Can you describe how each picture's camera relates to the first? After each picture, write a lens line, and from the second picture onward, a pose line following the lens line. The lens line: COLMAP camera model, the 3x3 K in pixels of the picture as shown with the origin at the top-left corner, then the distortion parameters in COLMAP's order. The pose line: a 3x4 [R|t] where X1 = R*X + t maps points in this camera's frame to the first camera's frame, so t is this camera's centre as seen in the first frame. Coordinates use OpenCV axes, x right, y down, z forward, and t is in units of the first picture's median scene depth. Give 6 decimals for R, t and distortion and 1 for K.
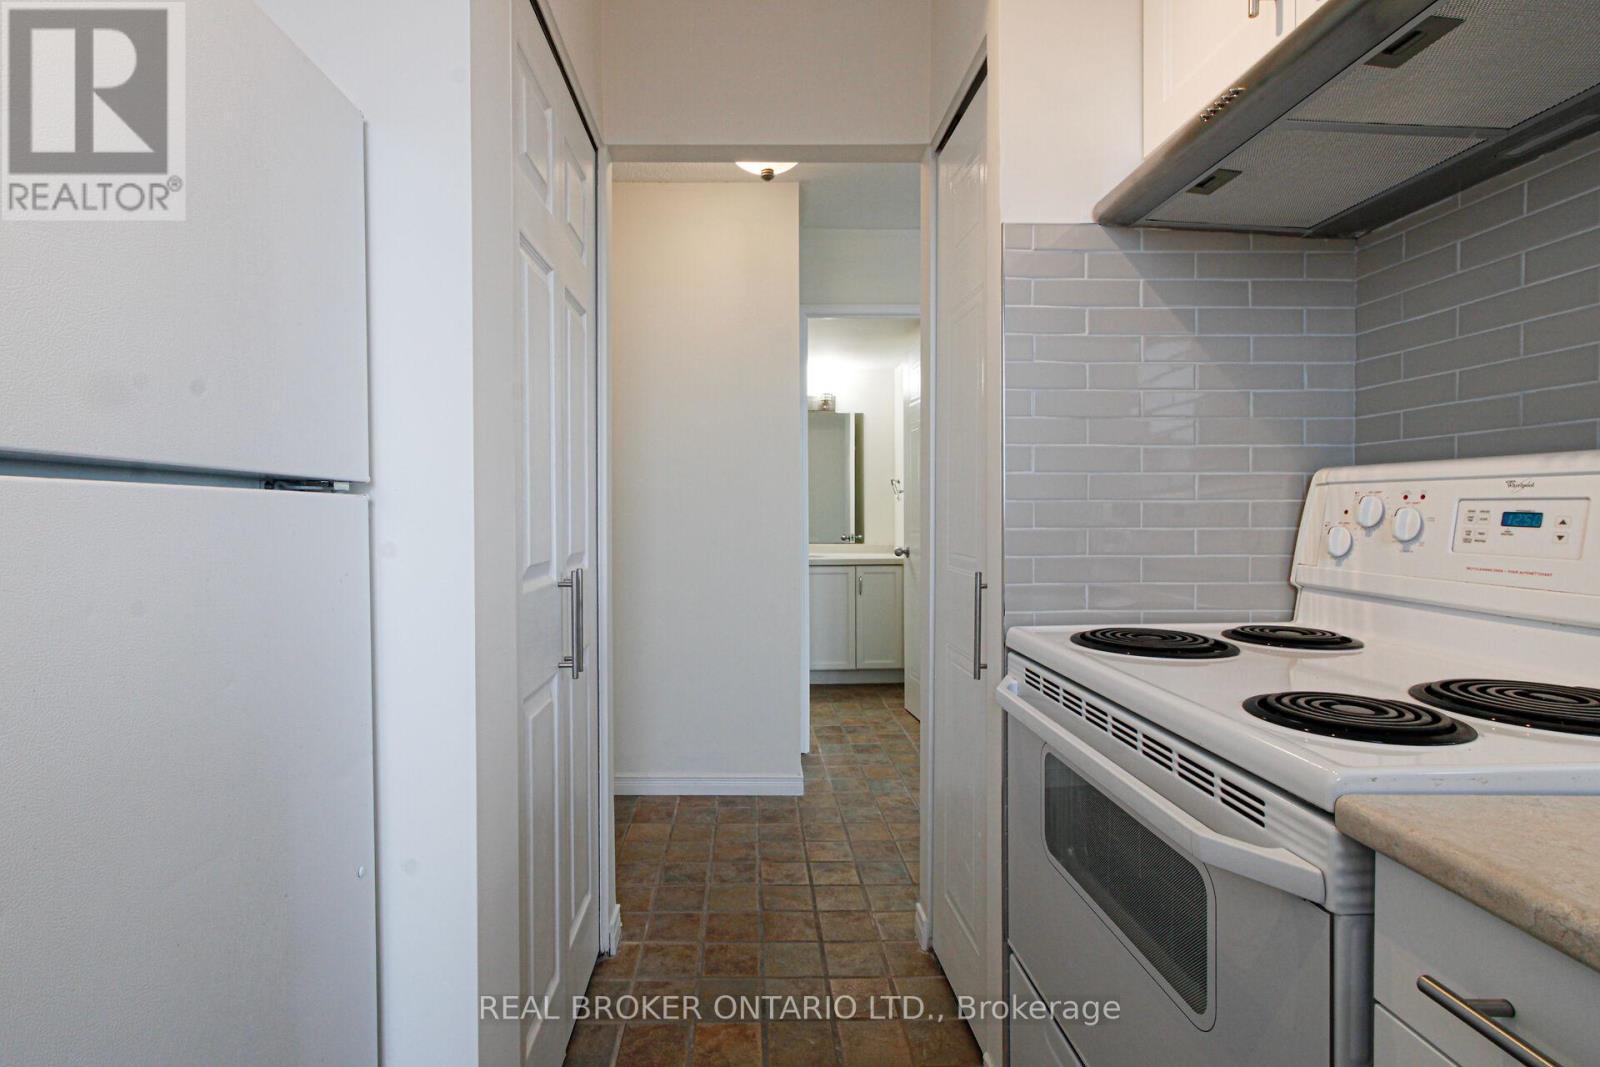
lens RADIAL K [[759.6, 0, 791.8], [0, 759.6, 538.8], [0, 0, 1]] dist [0.002092, 0.000935]
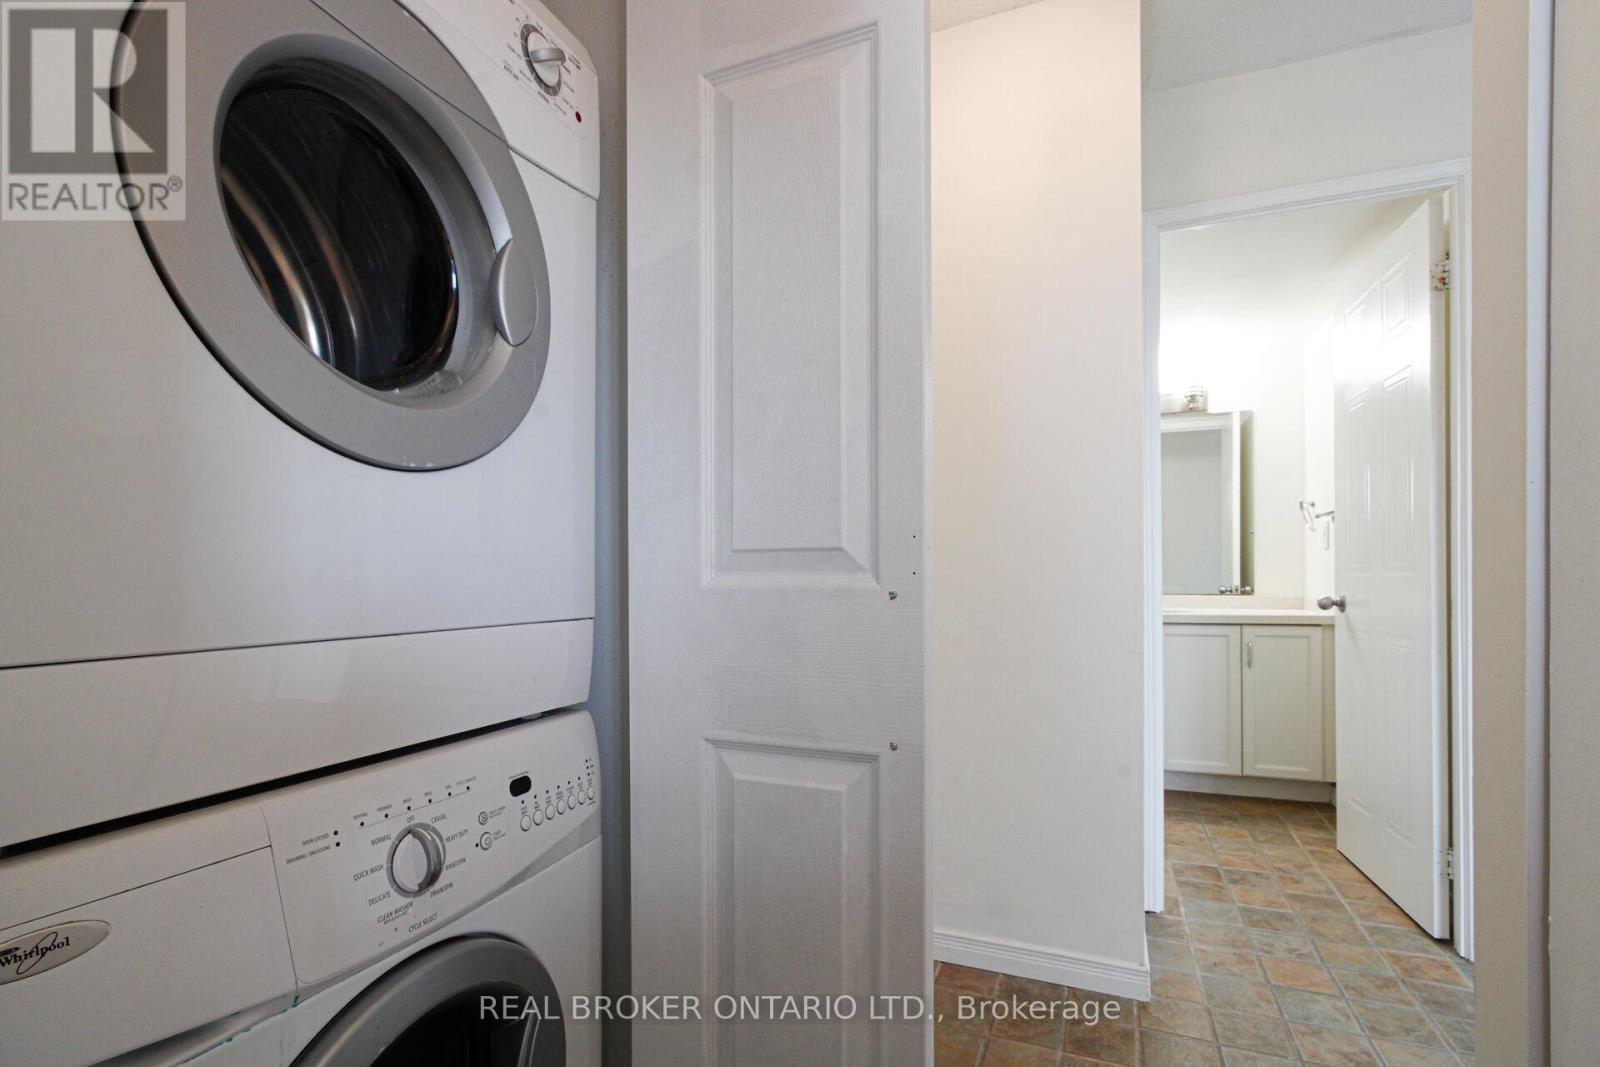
lens RADIAL K [[734.1, 0, 790.7], [0, 734.1, 574.1], [0, 0, 1]] dist [0.003414, 0.000127]
pose [[0.897804, -0.001598, -0.440392, 0.013231], [-0.011854, 0.999543, -0.027794, 0.015036], [0.440235, 0.030174, 0.897375, 0.263729]]
